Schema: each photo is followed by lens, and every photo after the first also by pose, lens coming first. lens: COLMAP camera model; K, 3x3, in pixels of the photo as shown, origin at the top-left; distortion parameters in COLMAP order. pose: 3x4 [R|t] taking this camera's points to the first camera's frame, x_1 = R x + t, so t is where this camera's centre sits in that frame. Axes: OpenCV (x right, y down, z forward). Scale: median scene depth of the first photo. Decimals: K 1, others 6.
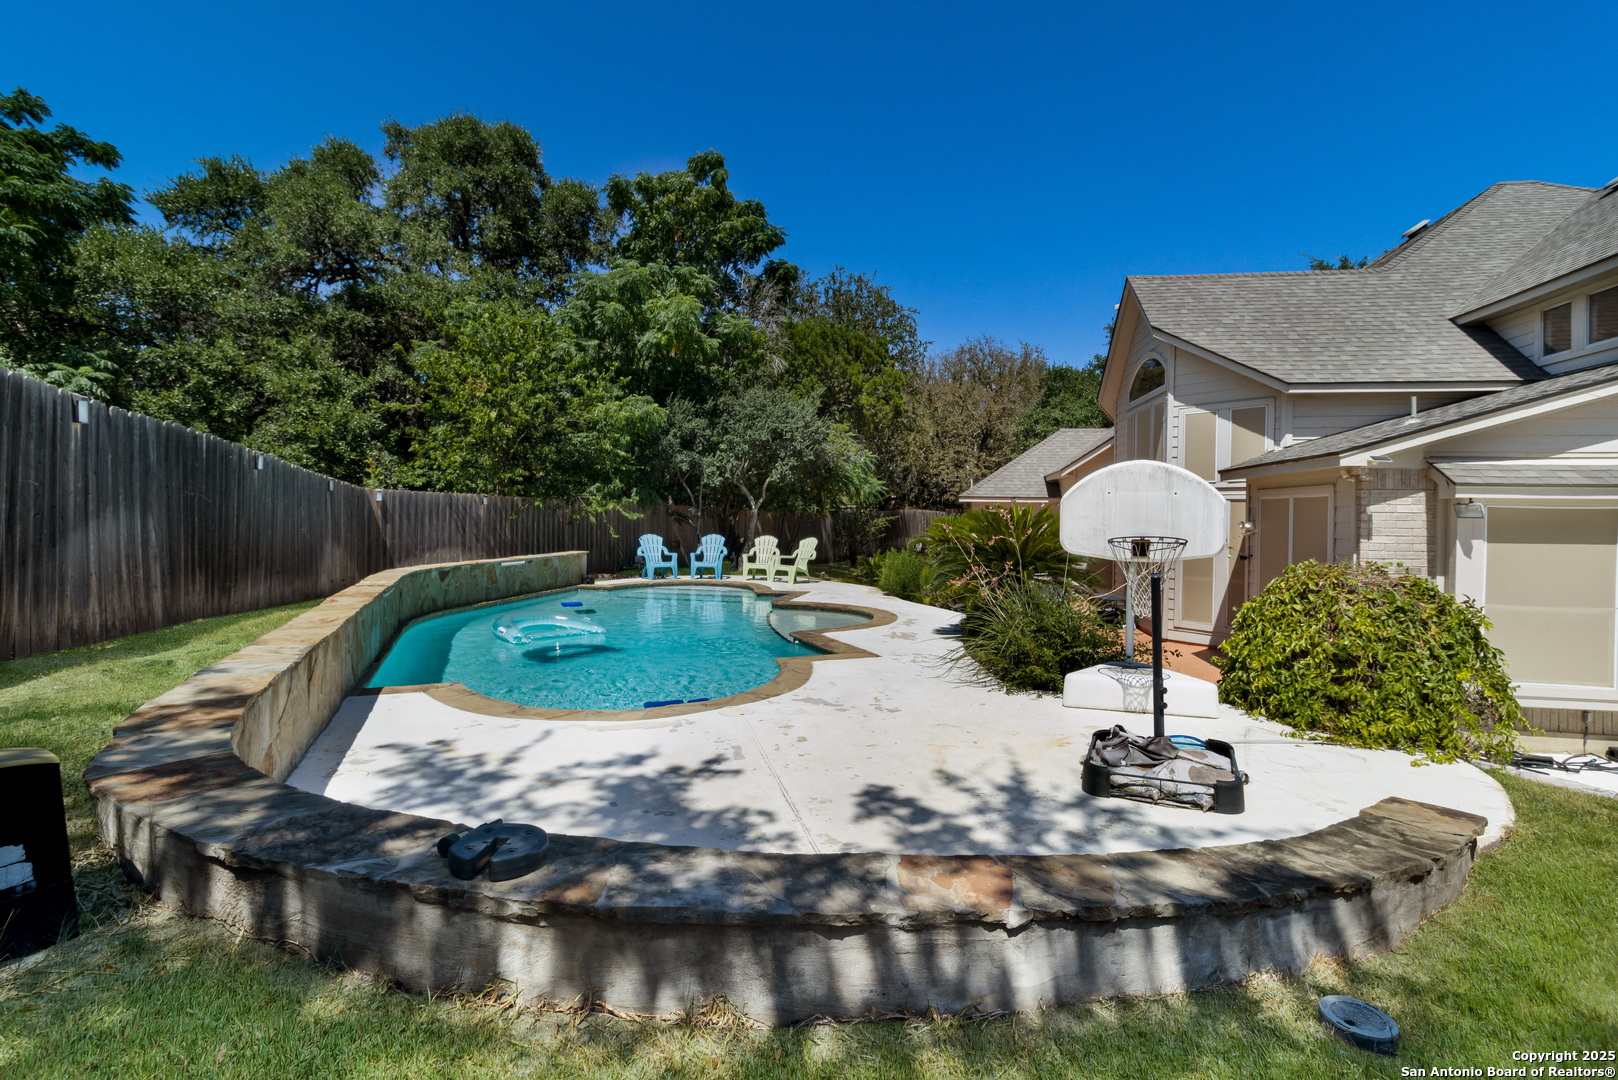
lens RADIAL K [[757.1, 0, 819.5], [0, 757.1, 506.9], [0, 0, 1]] dist [0.006623, 0.001263]
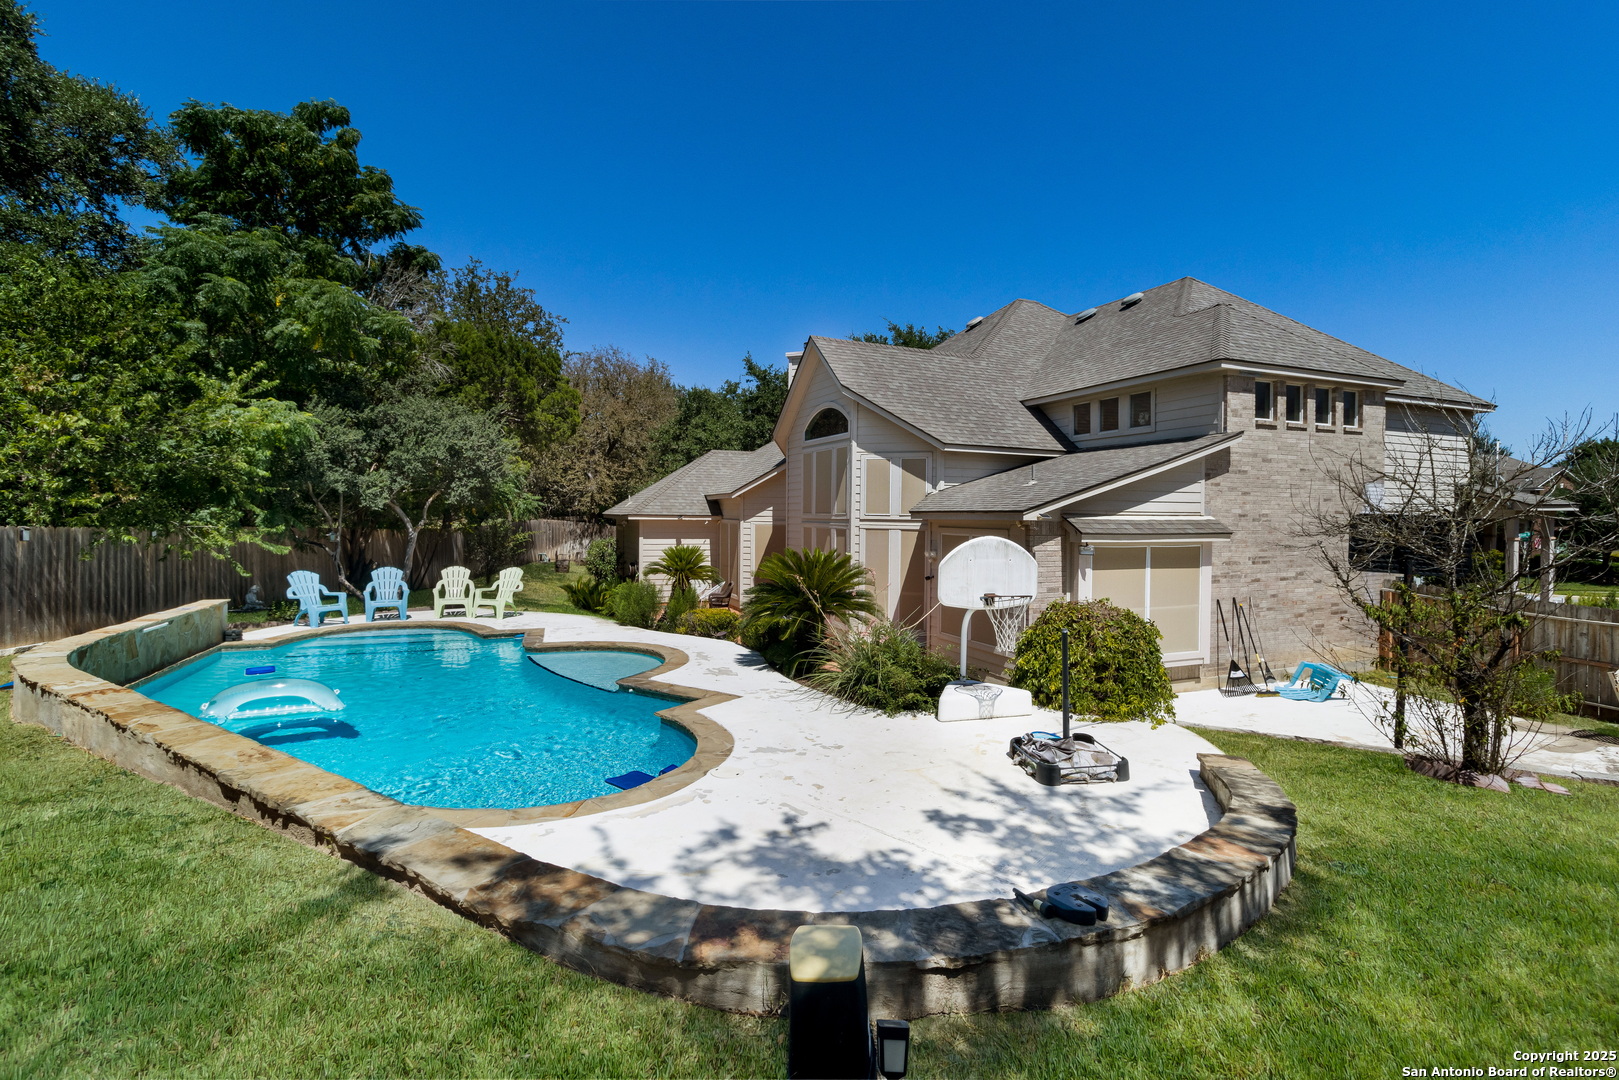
lens RADIAL K [[757.6, 0, 820.0], [0, 757.6, 506.8], [0, 0, 1]] dist [0.006623, 0.001263]
pose [[0.842095, 0.000151, 0.539329, -0.273173], [-0.004115, 0.999973, 0.006144, -0.057377], [-0.539313, -0.007393, 0.842073, -0.000774]]
